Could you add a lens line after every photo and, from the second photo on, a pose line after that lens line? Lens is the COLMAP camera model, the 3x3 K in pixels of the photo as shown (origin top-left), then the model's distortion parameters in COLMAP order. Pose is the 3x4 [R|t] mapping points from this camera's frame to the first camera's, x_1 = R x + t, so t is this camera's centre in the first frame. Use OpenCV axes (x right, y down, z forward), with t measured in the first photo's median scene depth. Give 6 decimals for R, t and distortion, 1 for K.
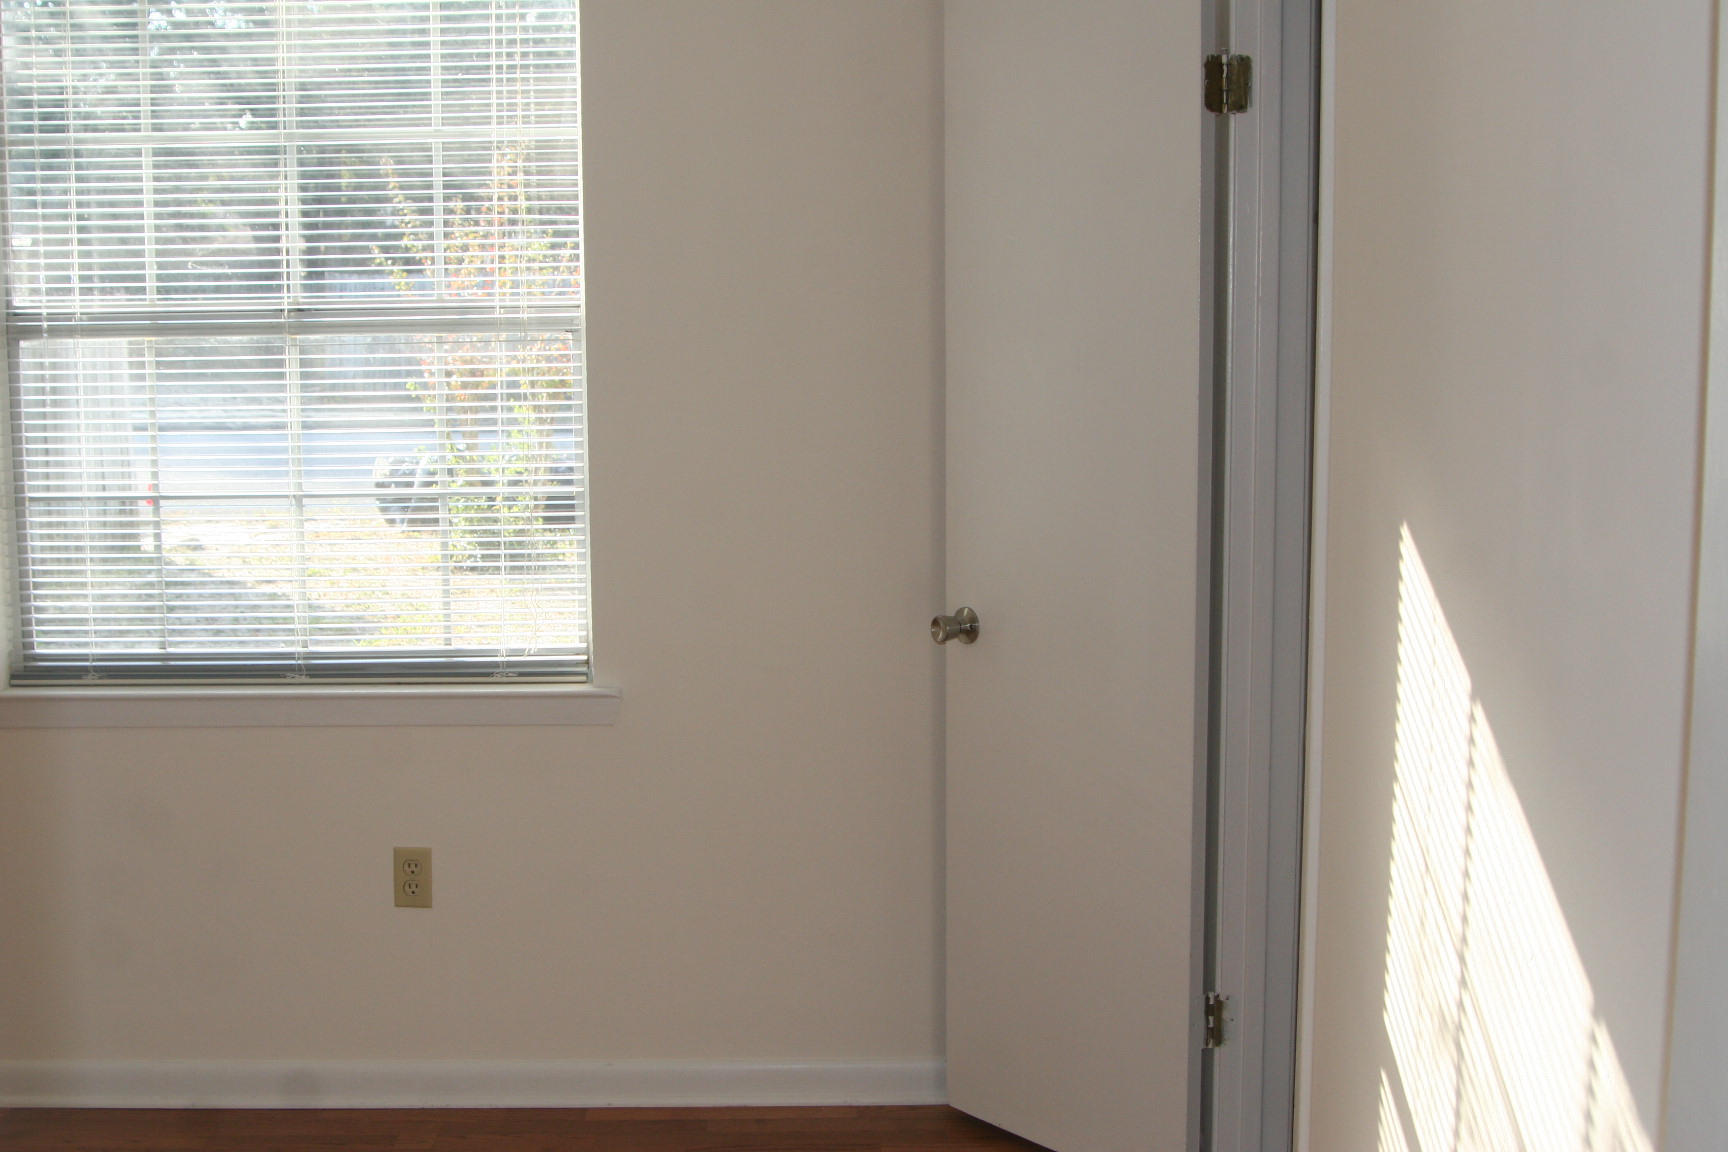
lens RADIAL K [[2234.9, 0, 895.0], [0, 2234.9, 579.6], [0, 0, 1]] dist [-0.211252, 0.330566]
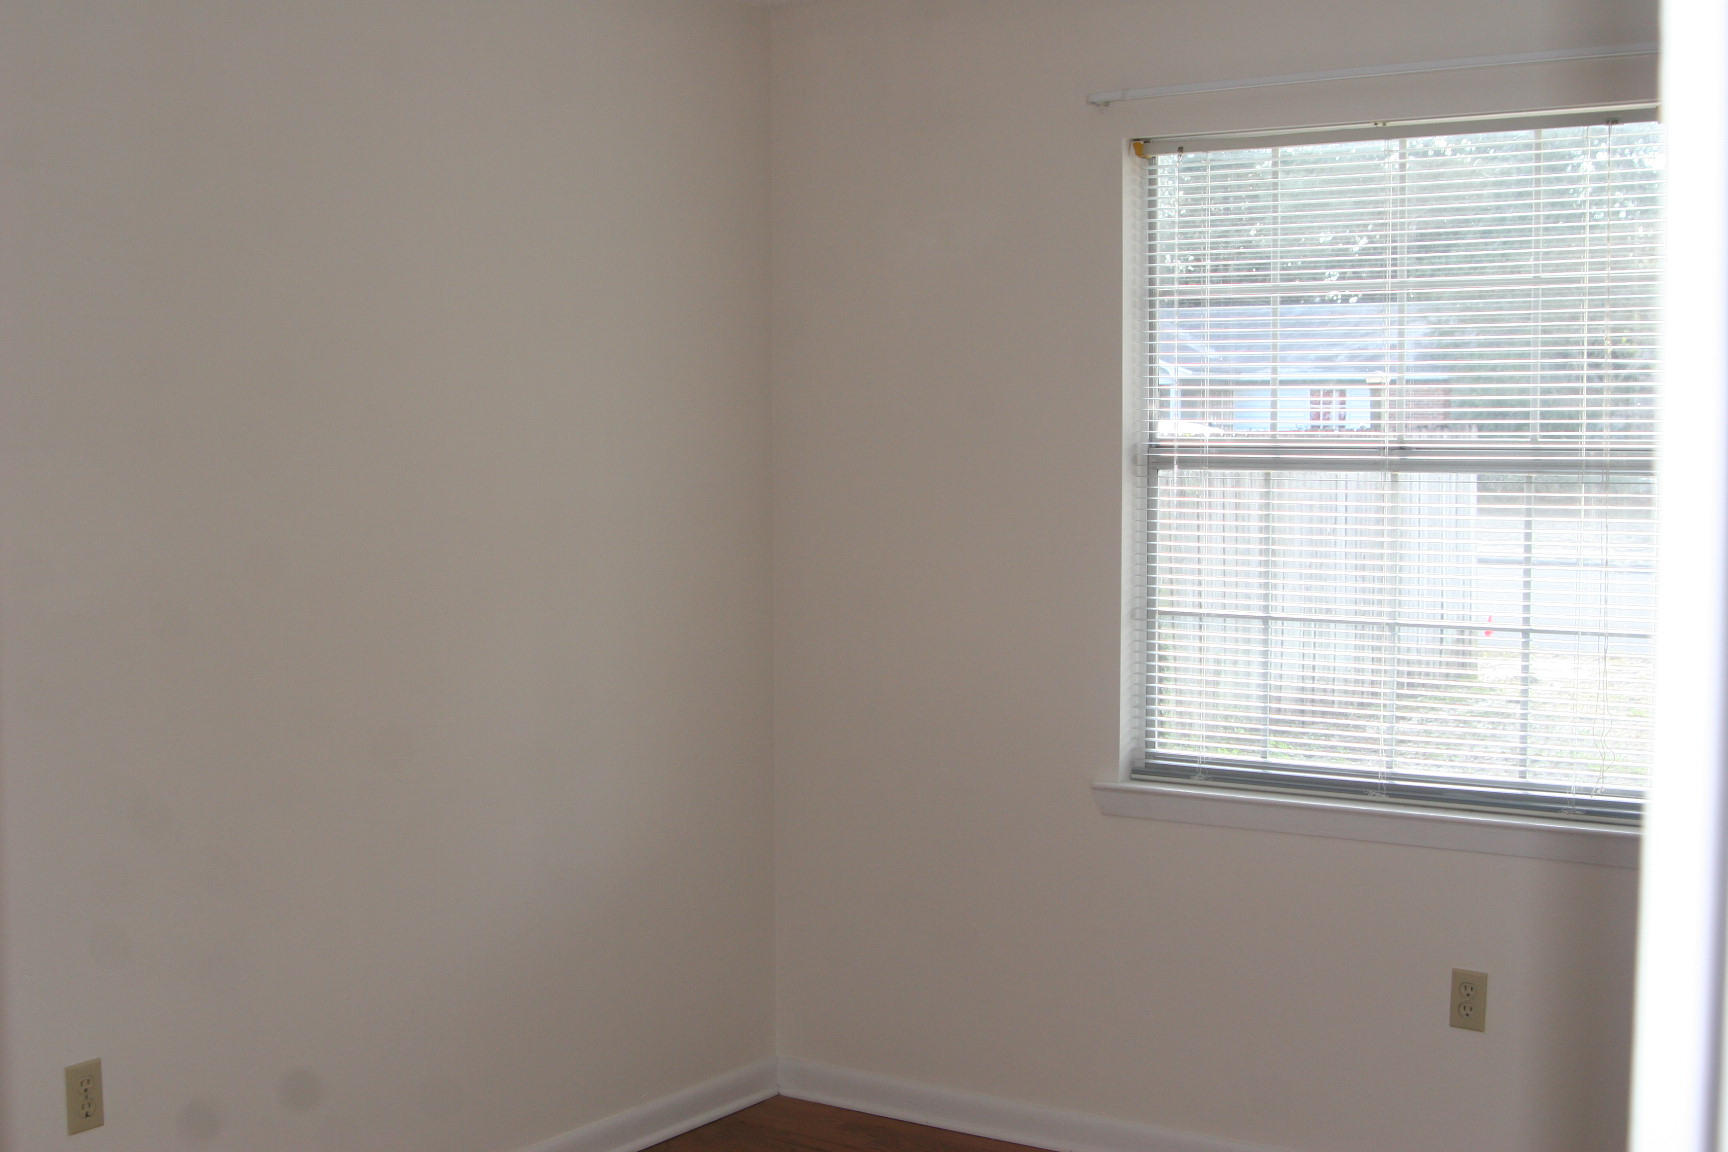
lens RADIAL K [[2234.9, 0, 895.0], [0, 2234.9, 579.6], [0, 0, 1]] dist [-0.211252, 0.330566]
pose [[0.808531, 0.043002, -0.586880, 0.157157], [-0.079604, 0.996152, -0.036678, -0.001318], [0.583044, 0.076373, 0.808843, 0.003680]]
